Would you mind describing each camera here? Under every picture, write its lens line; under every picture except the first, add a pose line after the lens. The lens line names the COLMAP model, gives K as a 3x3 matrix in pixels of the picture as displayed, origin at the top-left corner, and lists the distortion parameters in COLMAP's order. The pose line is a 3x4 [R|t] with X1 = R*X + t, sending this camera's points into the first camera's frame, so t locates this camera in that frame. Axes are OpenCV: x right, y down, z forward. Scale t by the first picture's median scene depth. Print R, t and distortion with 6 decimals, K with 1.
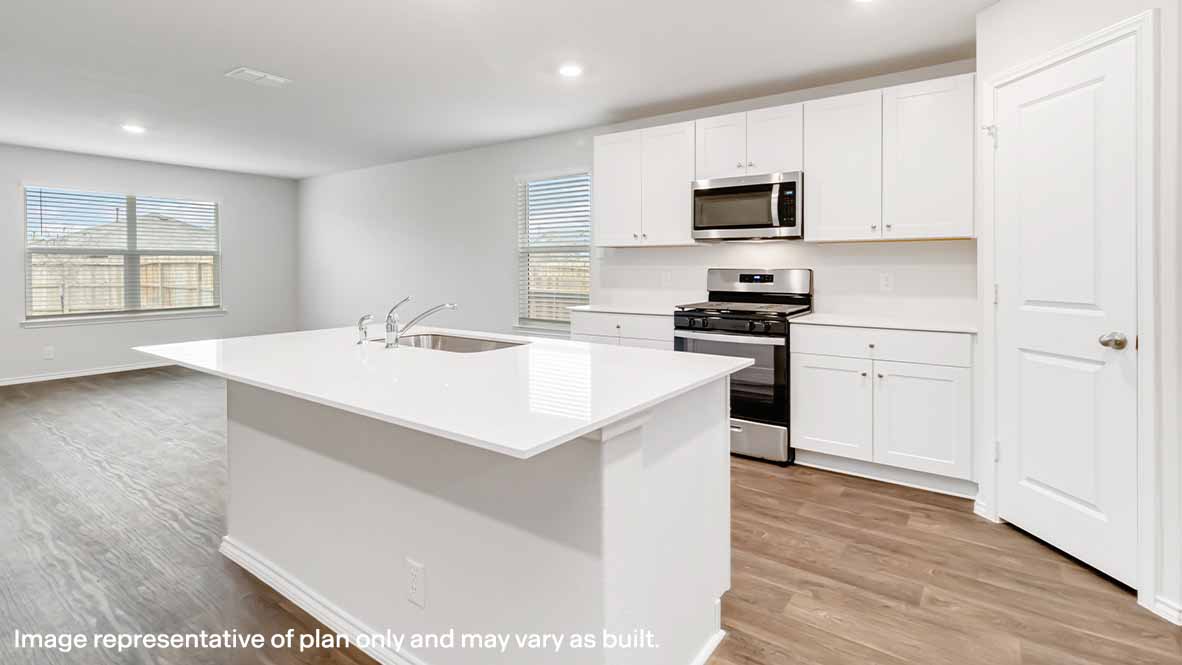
lens RADIAL K [[549.7, 0, 590.8], [0, 549.7, 279.2], [0, 0, 1]] dist [-0.001602, 0.001695]
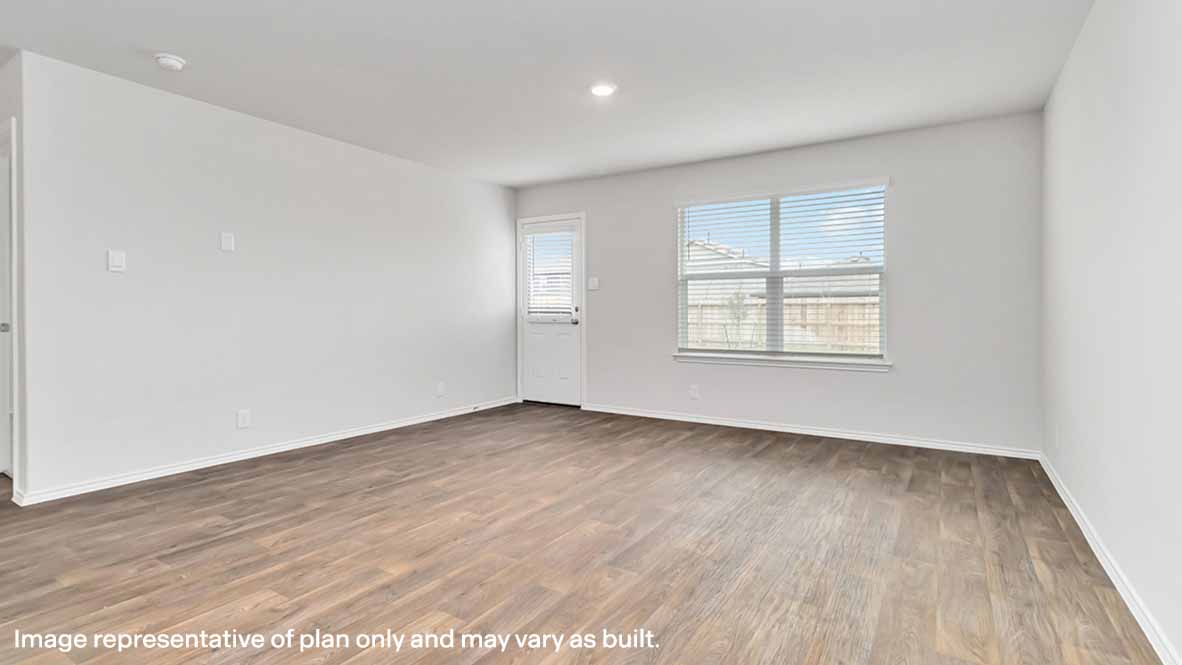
lens RADIAL K [[565.6, 0, 598.8], [0, 565.6, 303.4], [0, 0, 1]] dist [0.015534, -0.001786]
pose [[0.062099, -0.007903, -0.998039, -0.123919], [-0.024049, 0.999666, -0.009412, 0.007881], [0.997780, 0.024586, 0.061888, 1.258579]]
